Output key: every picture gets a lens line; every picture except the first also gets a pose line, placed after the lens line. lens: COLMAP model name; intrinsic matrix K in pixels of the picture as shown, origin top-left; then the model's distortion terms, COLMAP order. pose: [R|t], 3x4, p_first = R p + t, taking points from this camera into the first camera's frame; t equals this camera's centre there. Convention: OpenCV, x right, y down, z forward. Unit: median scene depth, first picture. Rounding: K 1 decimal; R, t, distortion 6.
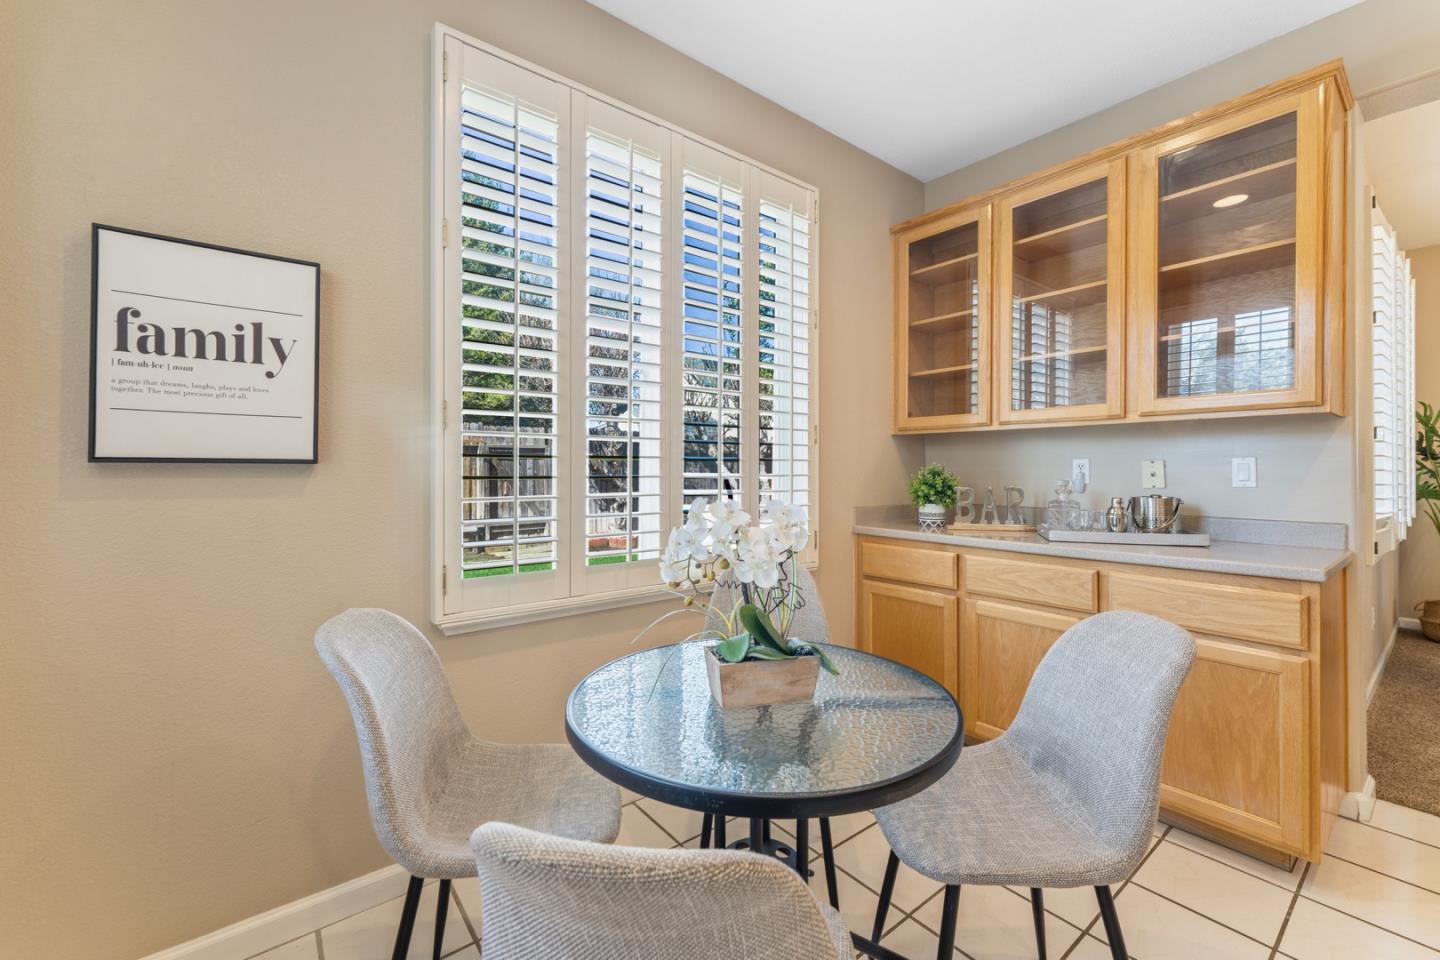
lens RADIAL K [[582.0, 0, 714.5], [0, 582.0, 482.4], [0, 0, 1]] dist [0.001252, 0.000163]
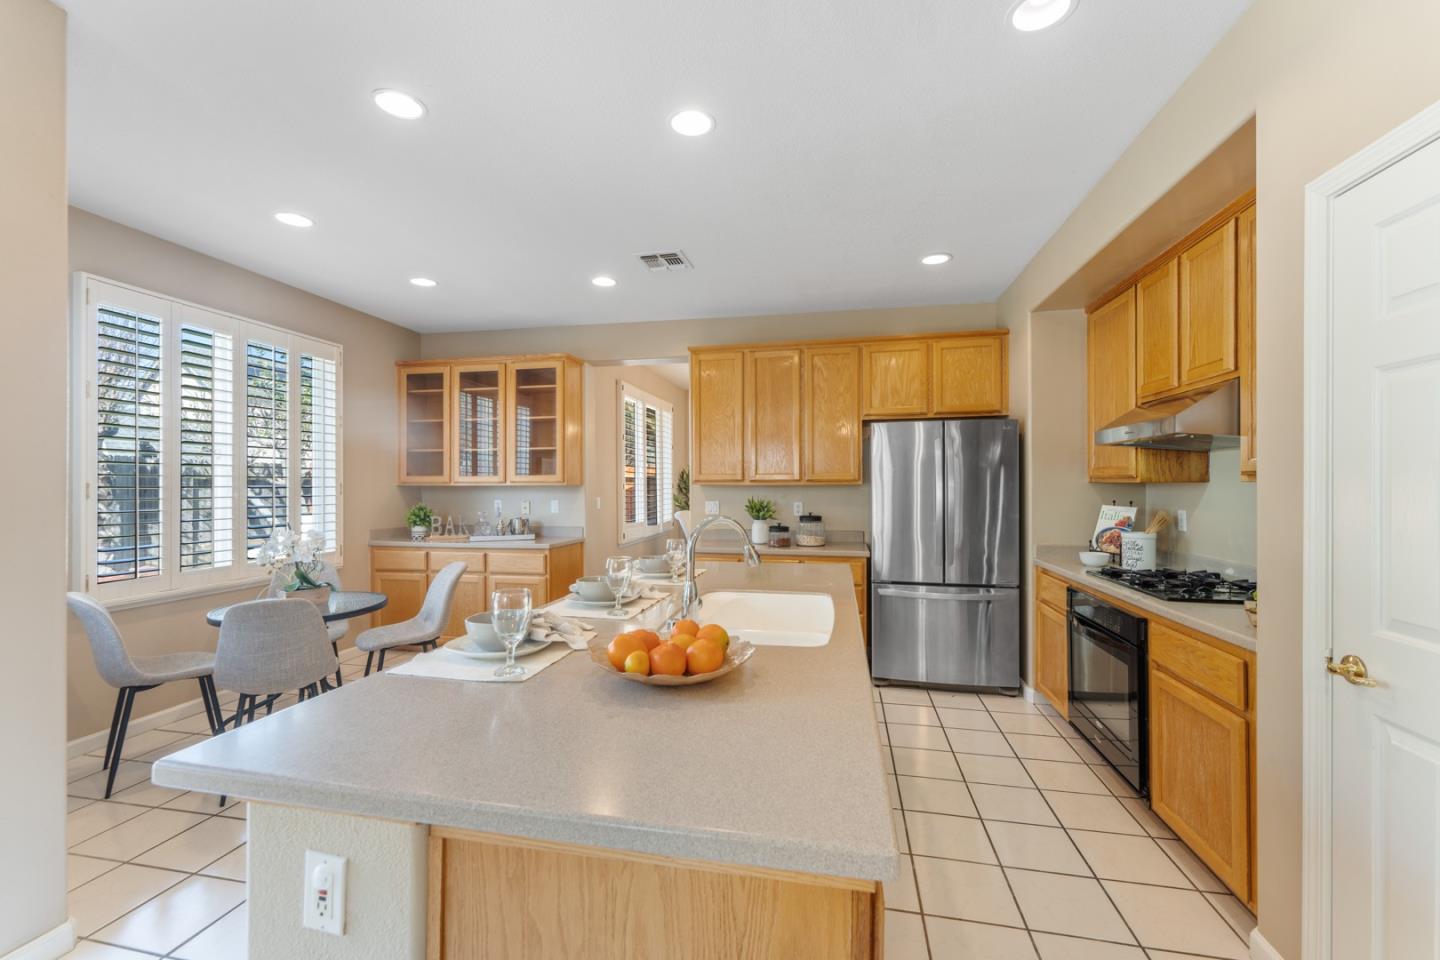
lens RADIAL K [[582.0, 0, 714.5], [0, 582.0, 482.4], [0, 0, 1]] dist [0.001252, 0.000163]
pose [[0.762474, 0.001304, 0.647017, -0.095221], [0.019235, 0.999510, -0.024682, -0.036963], [-0.646732, 0.031264, 0.762076, -1.001641]]
